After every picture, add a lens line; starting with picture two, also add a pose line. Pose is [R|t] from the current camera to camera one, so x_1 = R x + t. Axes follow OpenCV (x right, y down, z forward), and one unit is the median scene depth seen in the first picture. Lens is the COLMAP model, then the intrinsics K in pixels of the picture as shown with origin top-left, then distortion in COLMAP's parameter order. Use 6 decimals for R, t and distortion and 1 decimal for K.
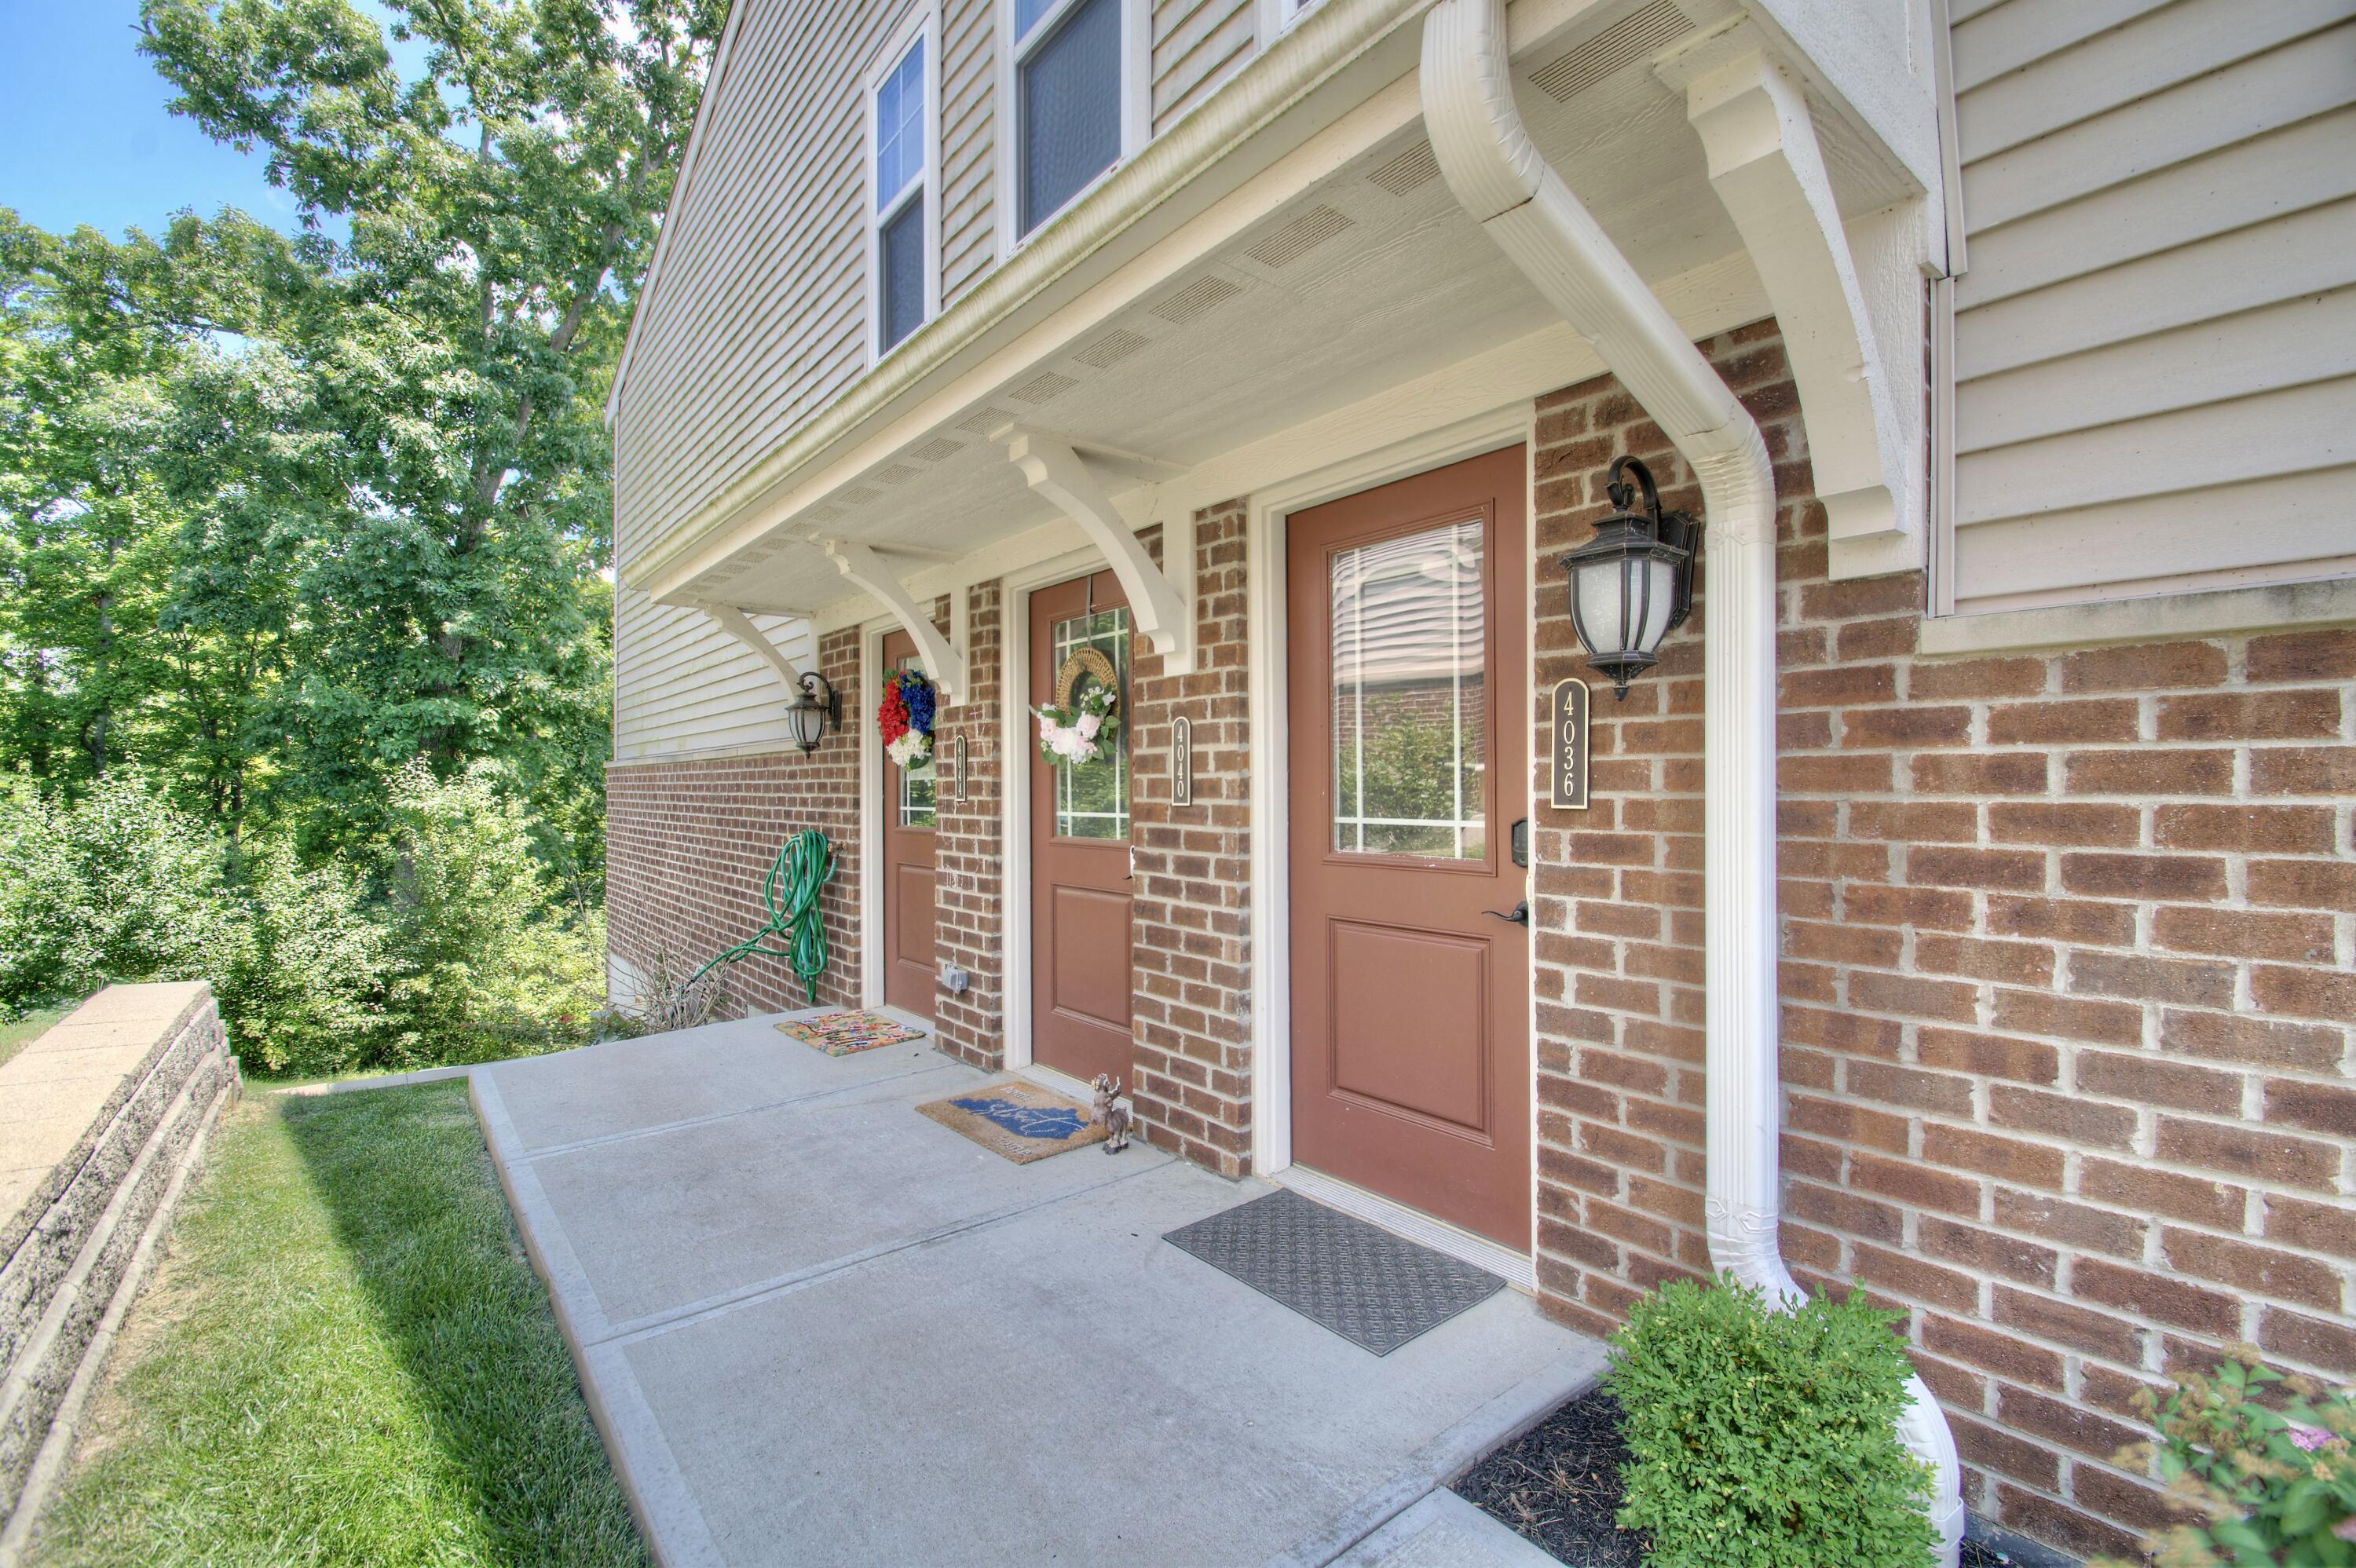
lens RADIAL K [[1031.0, 0, 1183.9], [0, 1031.0, 791.1], [0, 0, 1]] dist [-0.024692, -0.001729]
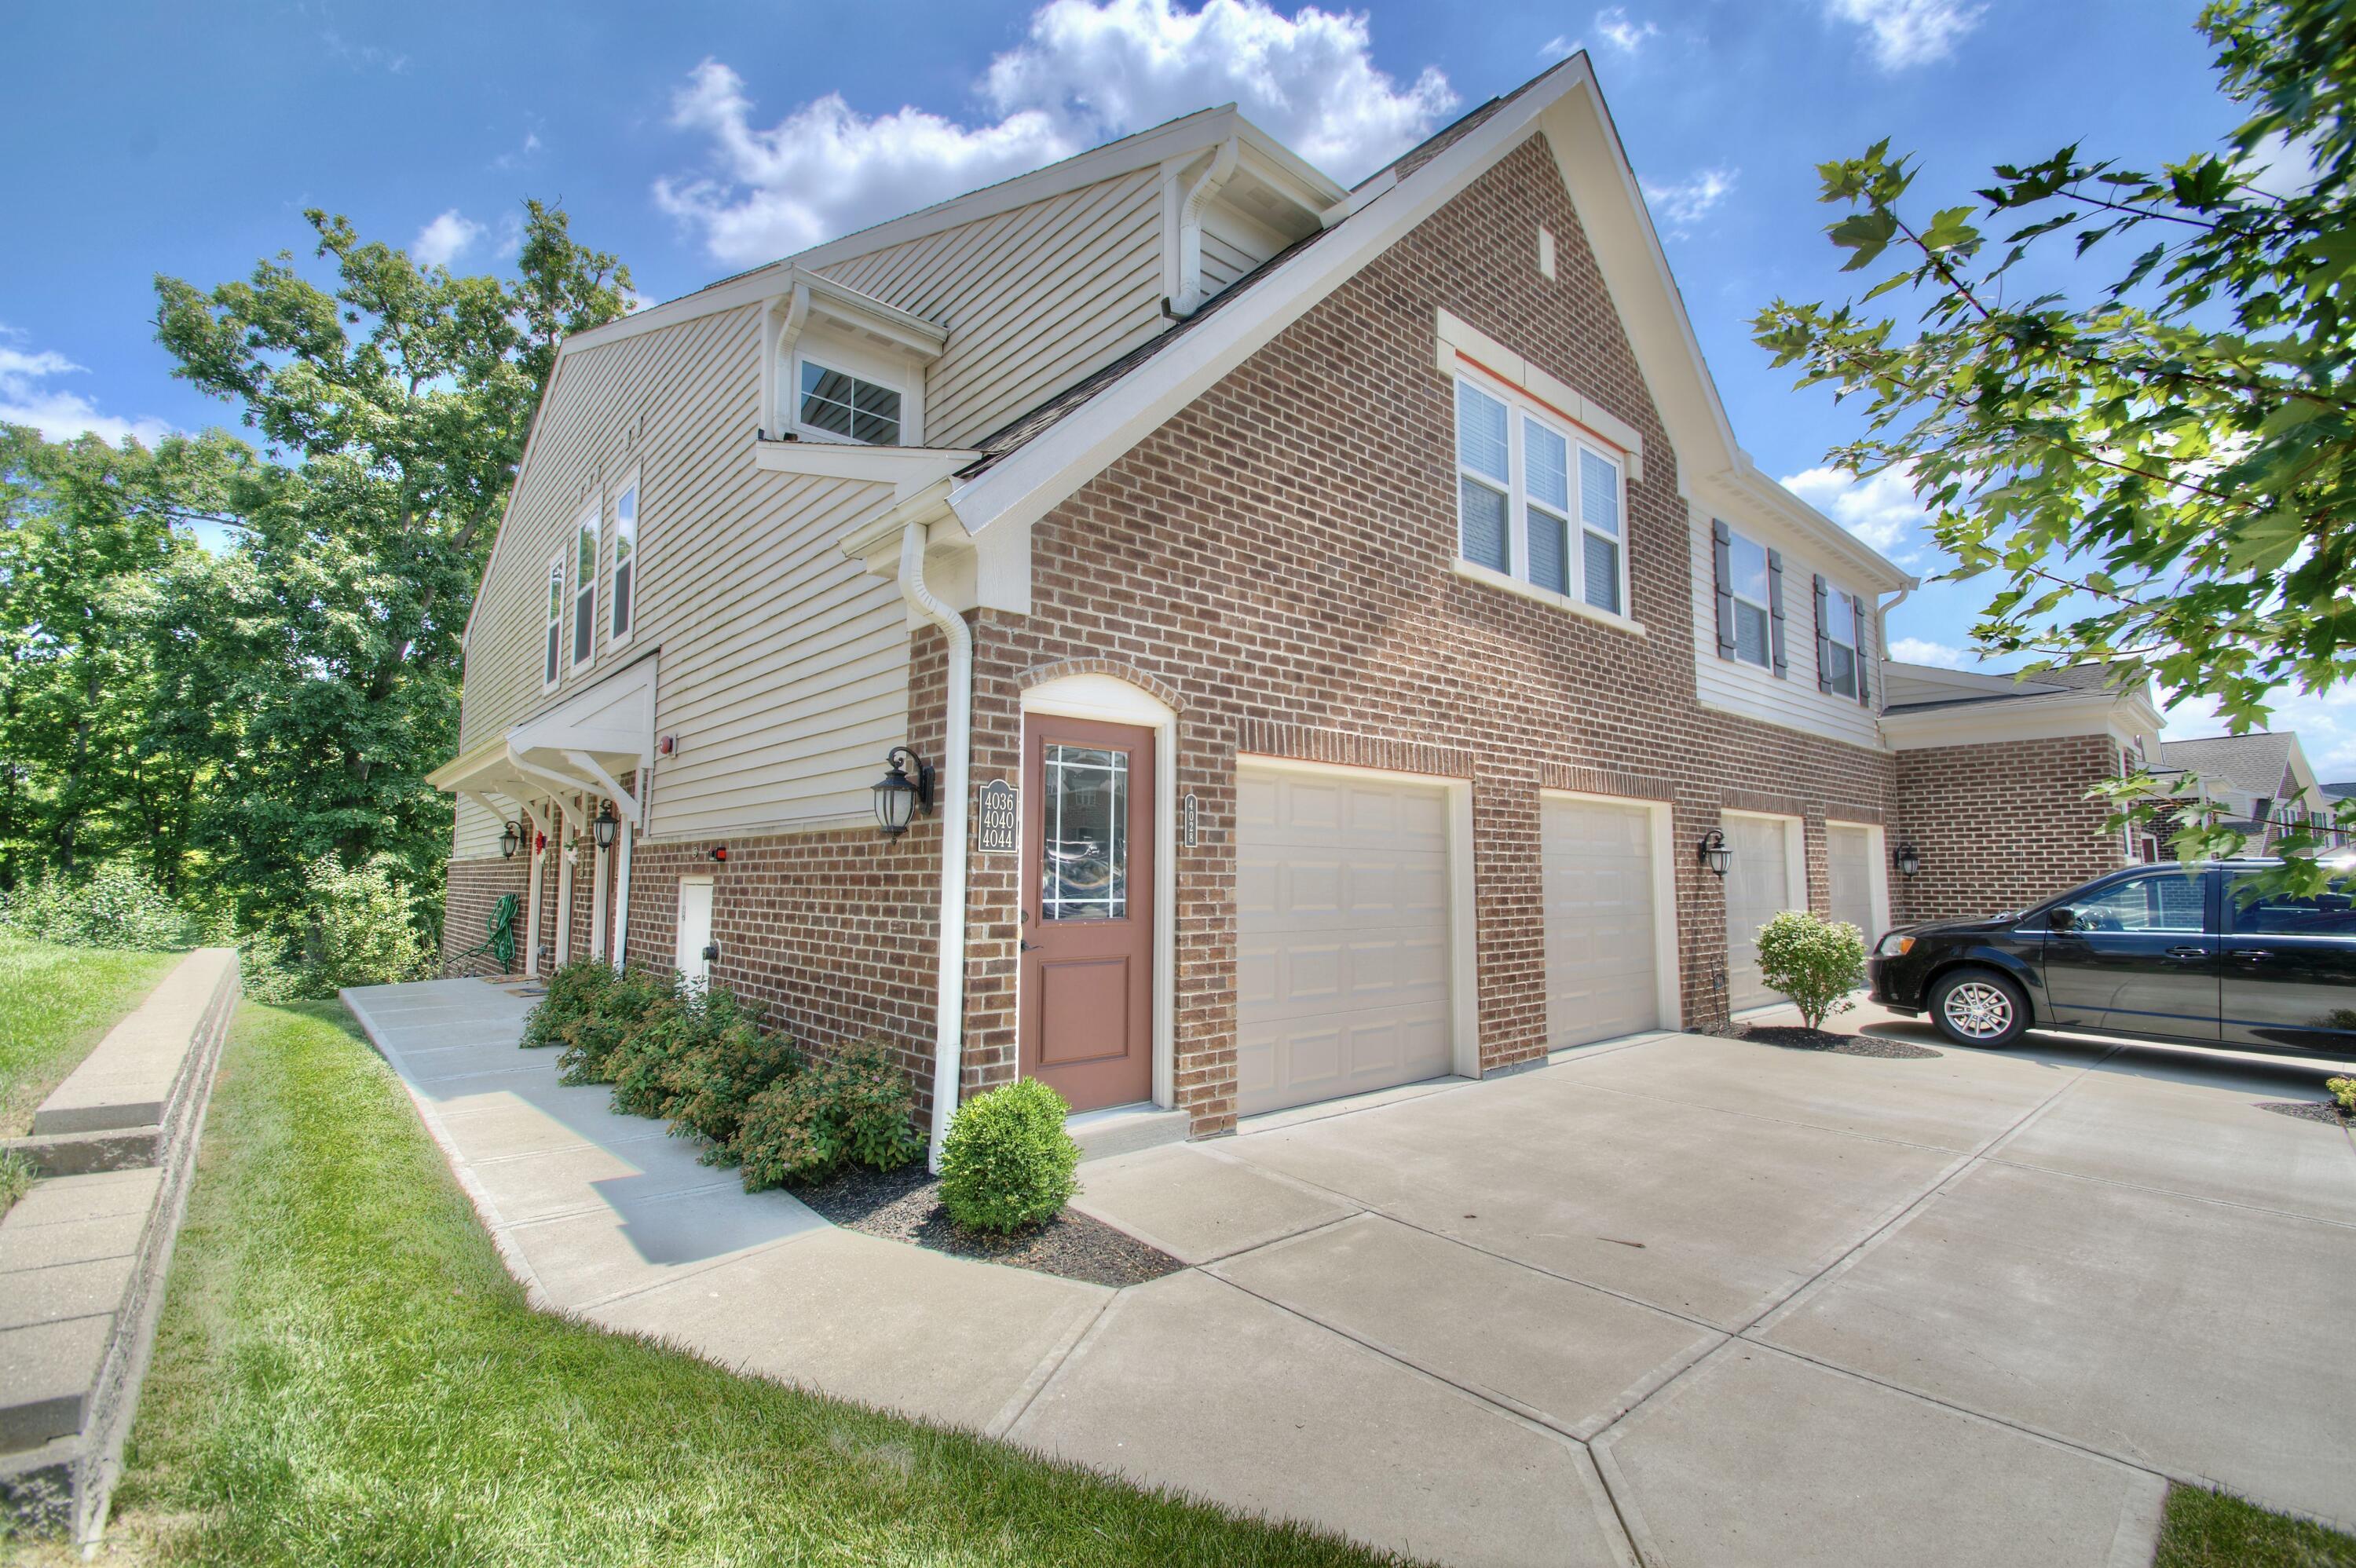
lens RADIAL K [[1031.0, 0, 1178.7], [0, 1031.0, 781.1], [0, 0, 1]] dist [-0.024692, -0.001729]
pose [[0.998698, 0.001817, 0.050976, 0.284619], [0.003068, 0.995416, -0.095589, 0.003901], [-0.050916, 0.095621, 0.994115, -0.379476]]
